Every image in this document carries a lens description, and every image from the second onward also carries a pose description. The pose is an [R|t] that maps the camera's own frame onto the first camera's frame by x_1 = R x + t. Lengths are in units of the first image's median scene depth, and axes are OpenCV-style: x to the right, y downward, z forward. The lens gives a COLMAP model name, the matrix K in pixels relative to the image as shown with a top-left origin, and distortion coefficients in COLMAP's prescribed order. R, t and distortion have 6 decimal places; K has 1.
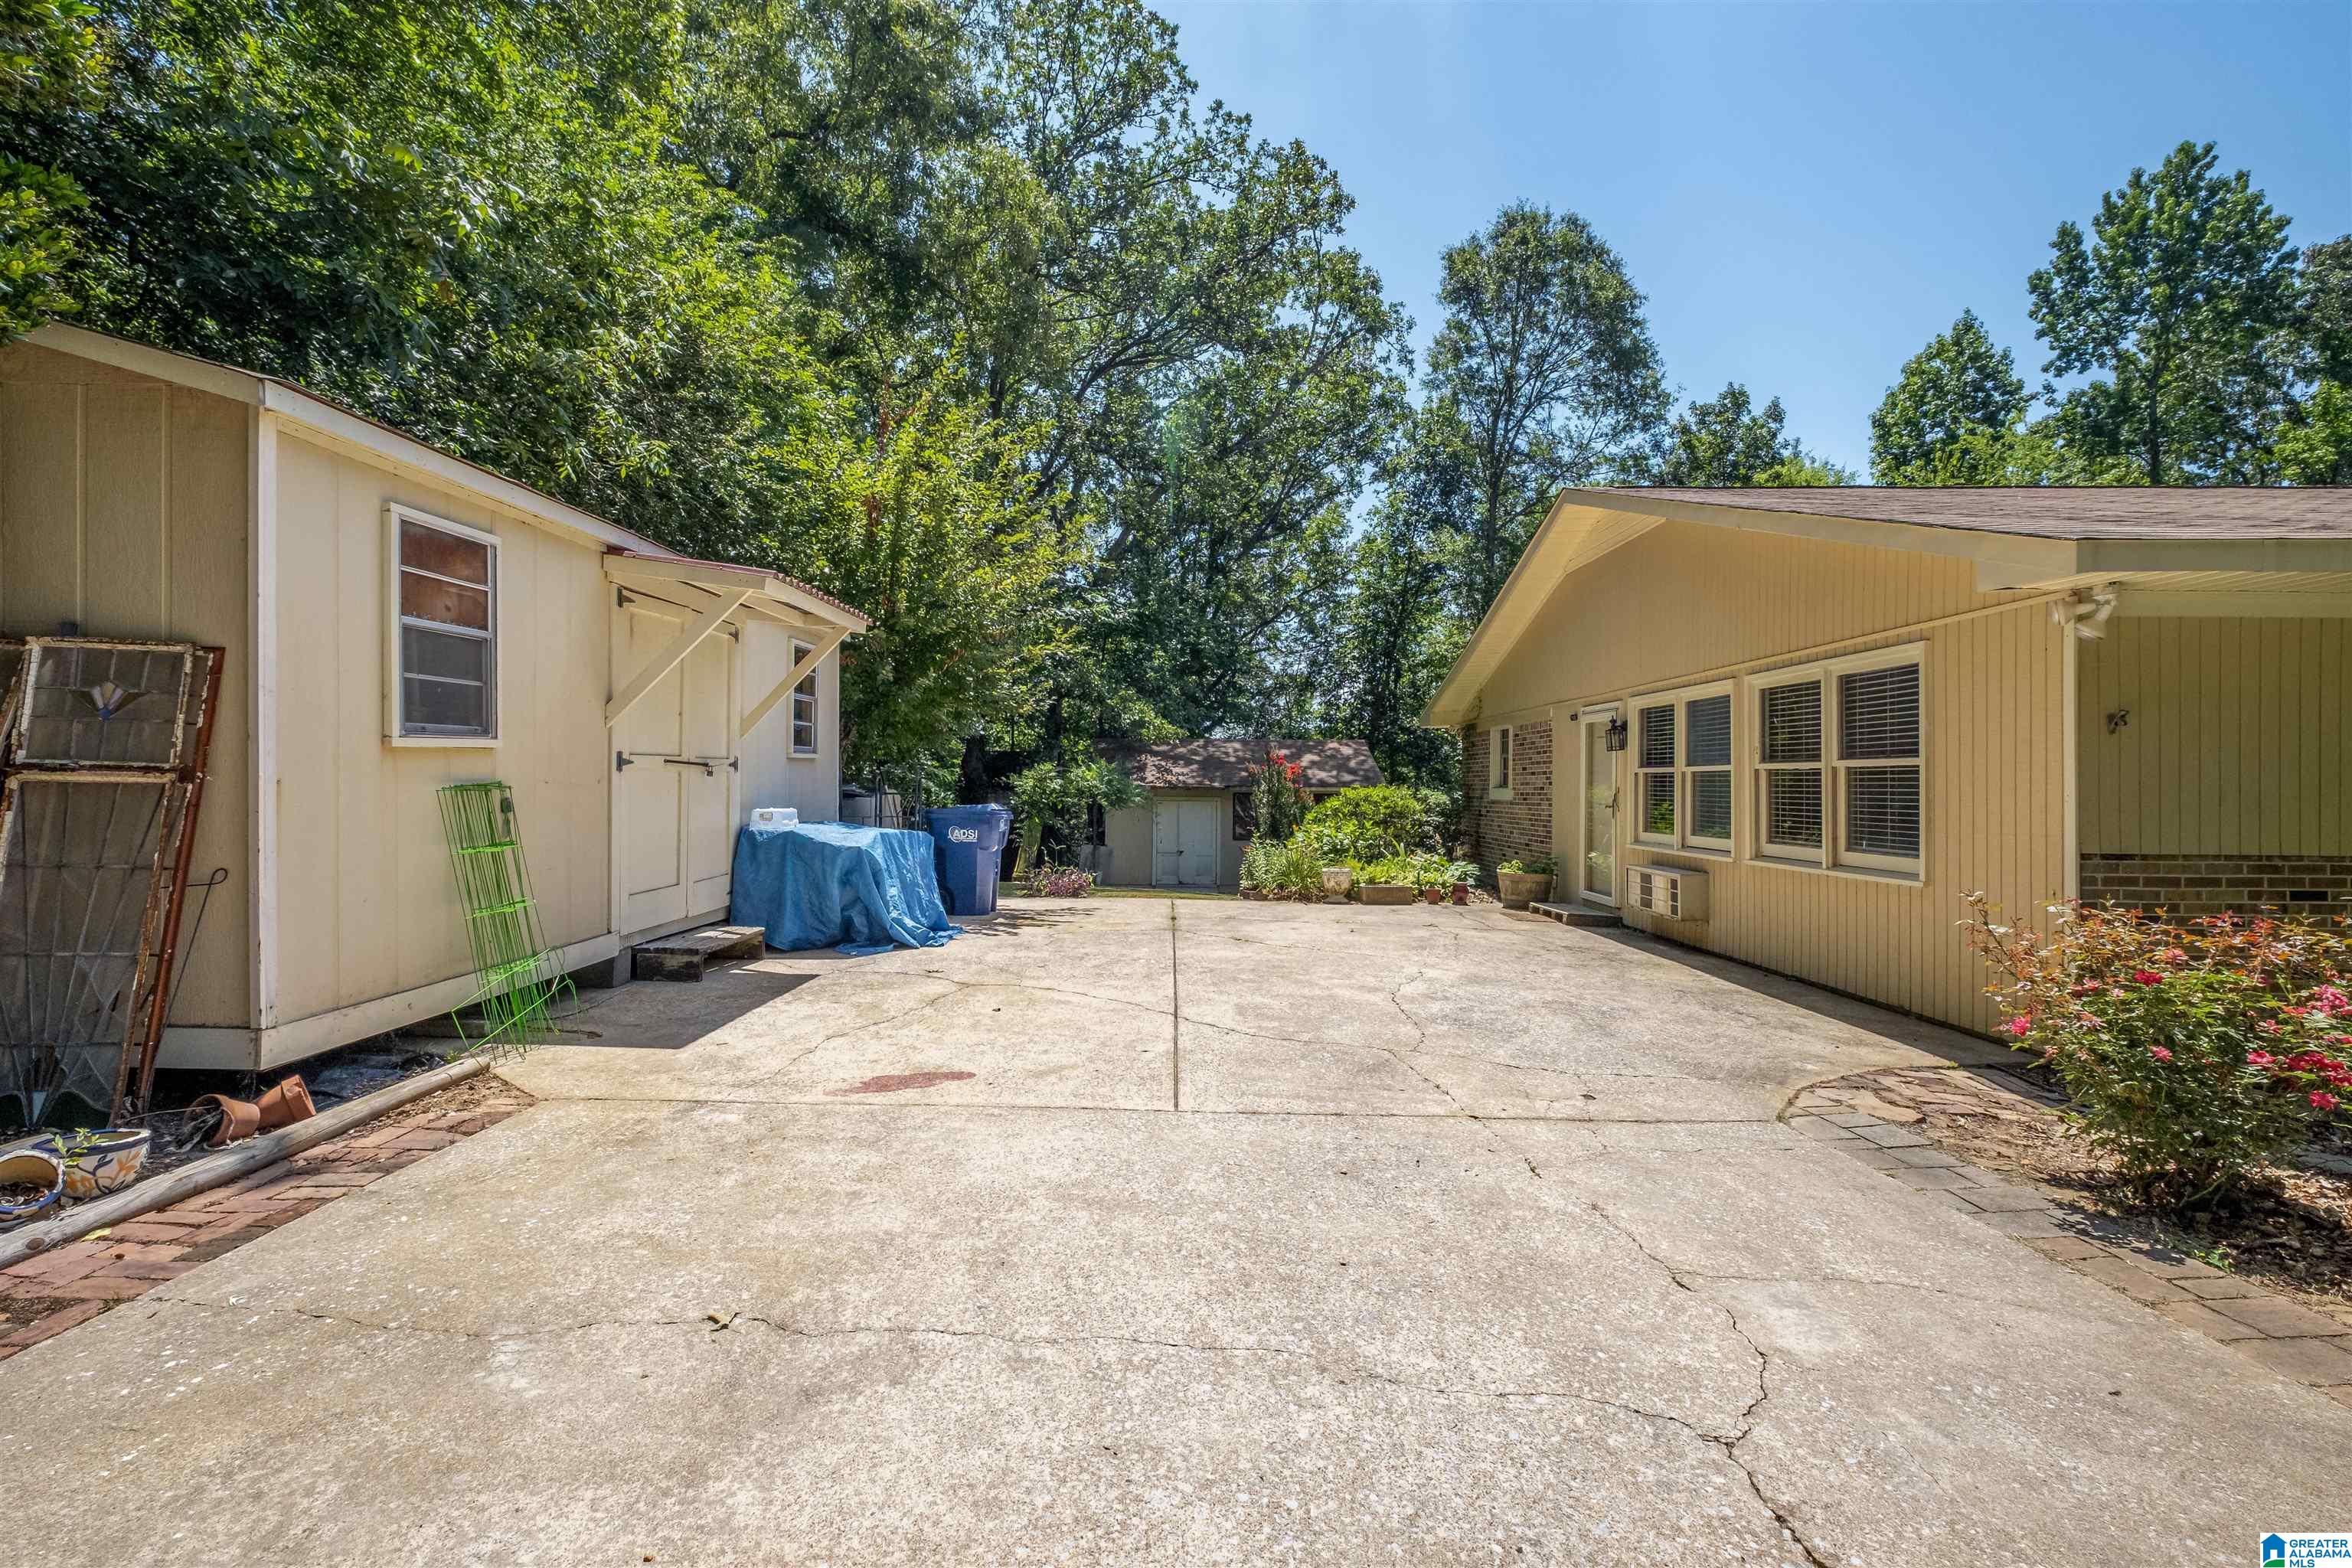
lens RADIAL K [[1045.6, 0, 1181.5], [0, 1045.6, 787.6], [0, 0, 1]] dist [-0.002667, -0.000730]
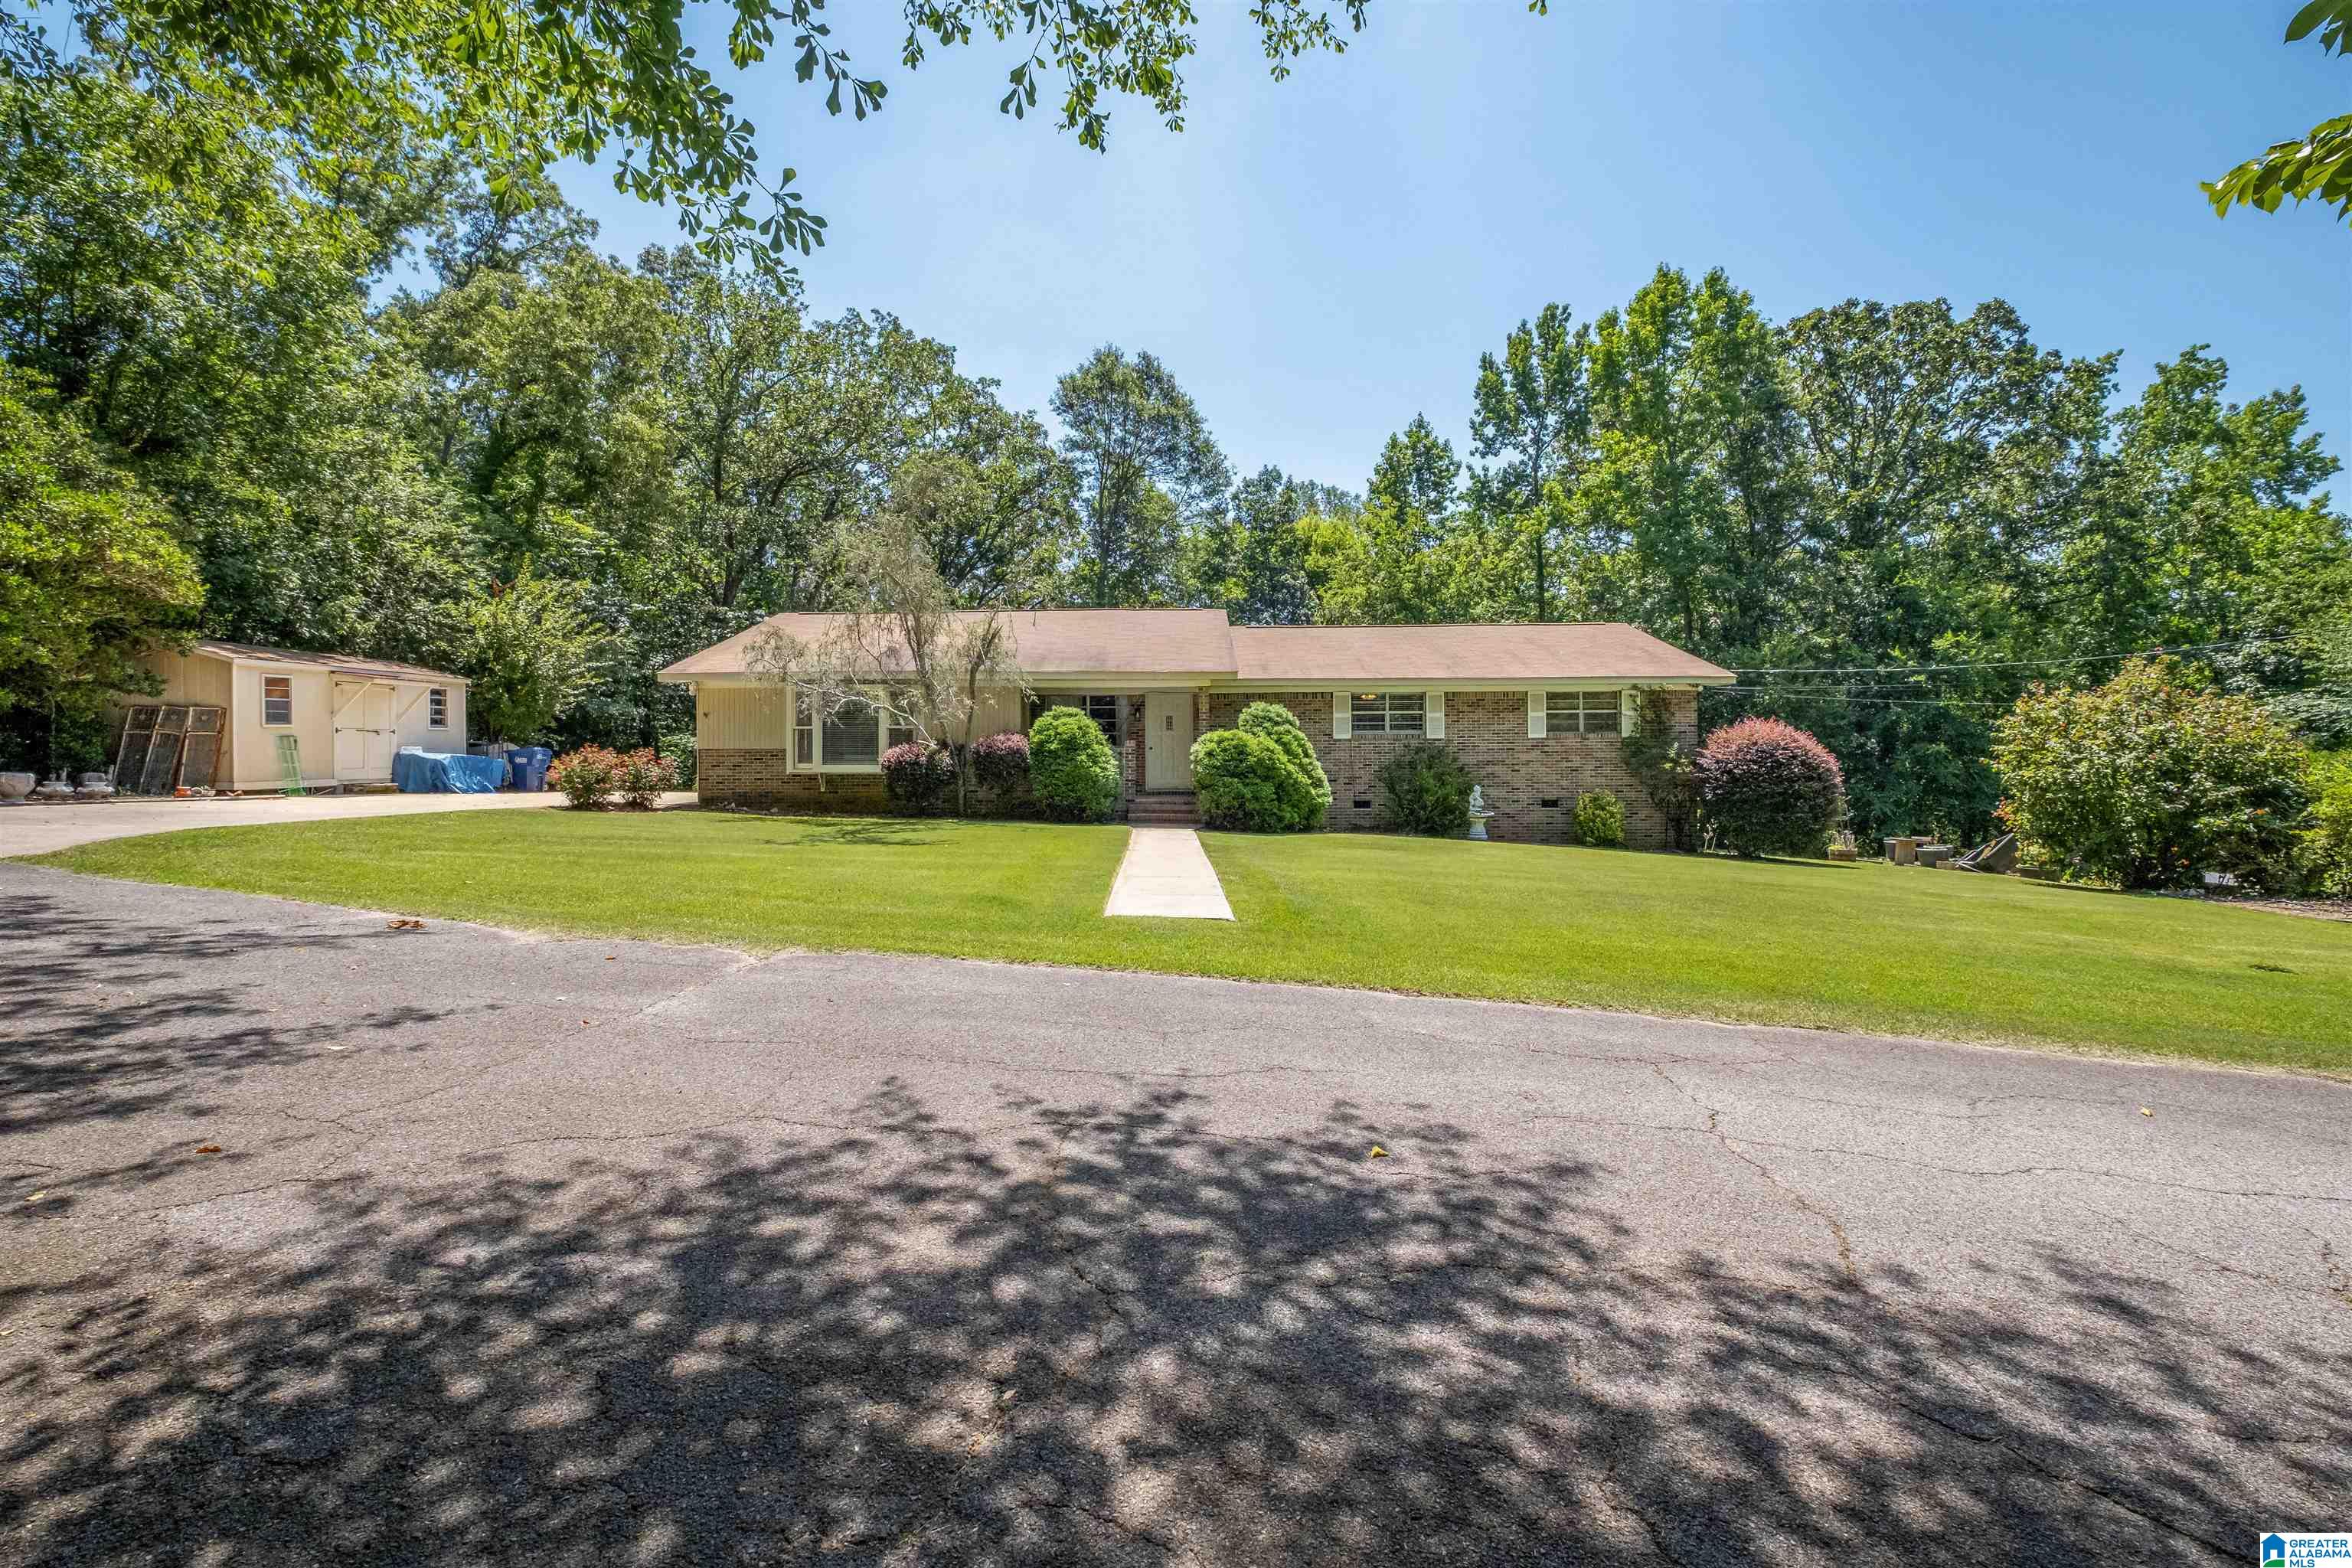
lens RADIAL K [[1045.6, 0, 1183.7], [0, 1045.6, 751.3], [0, 0, 1]] dist [-0.002667, -0.000730]
pose [[0.999902, -0.013131, 0.004787, 0.423123], [0.013166, 0.999886, -0.007391, 0.019908], [-0.004689, 0.007453, 0.999961, -0.466447]]
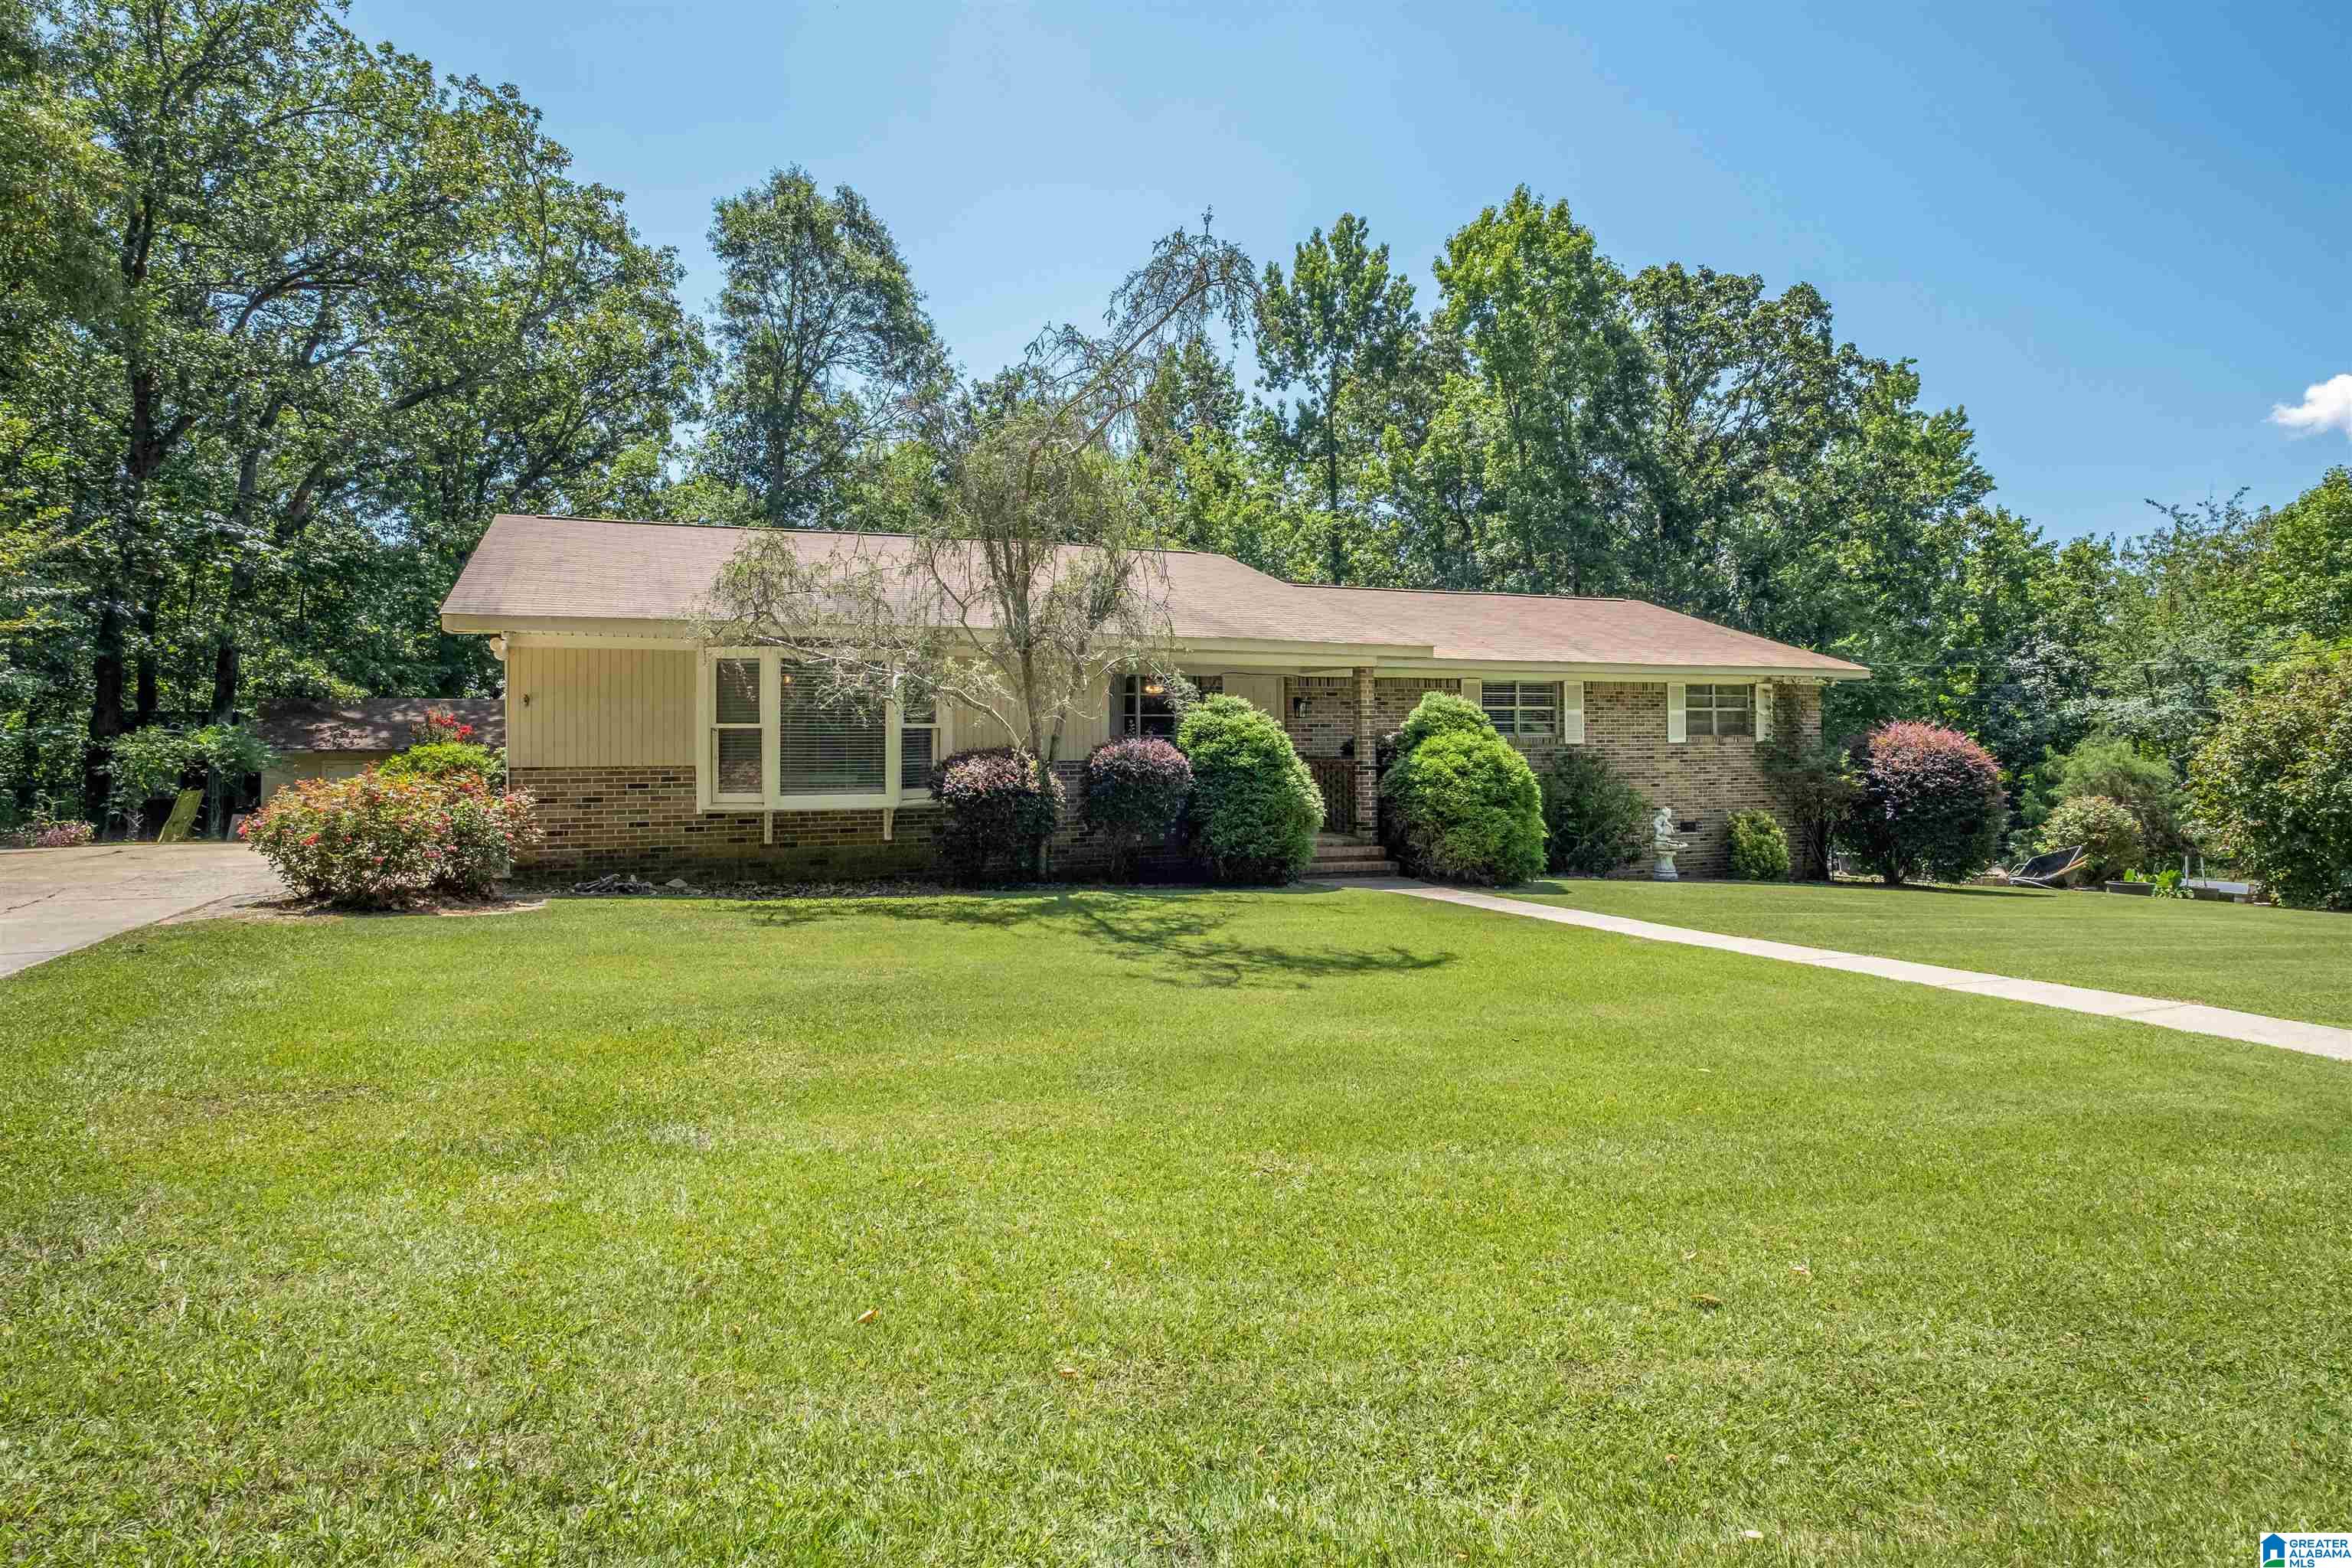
lens RADIAL K [[1257.9, 0, 1178.3], [0, 1257.9, 733.7], [0, 0, 1]] dist [-0.001775, 0.000018]
pose [[0.913764, -0.010526, 0.406108, 0.166938], [0.015440, 0.999842, -0.008825, 0.006436], [-0.405951, 0.014334, 0.913782, -0.266987]]
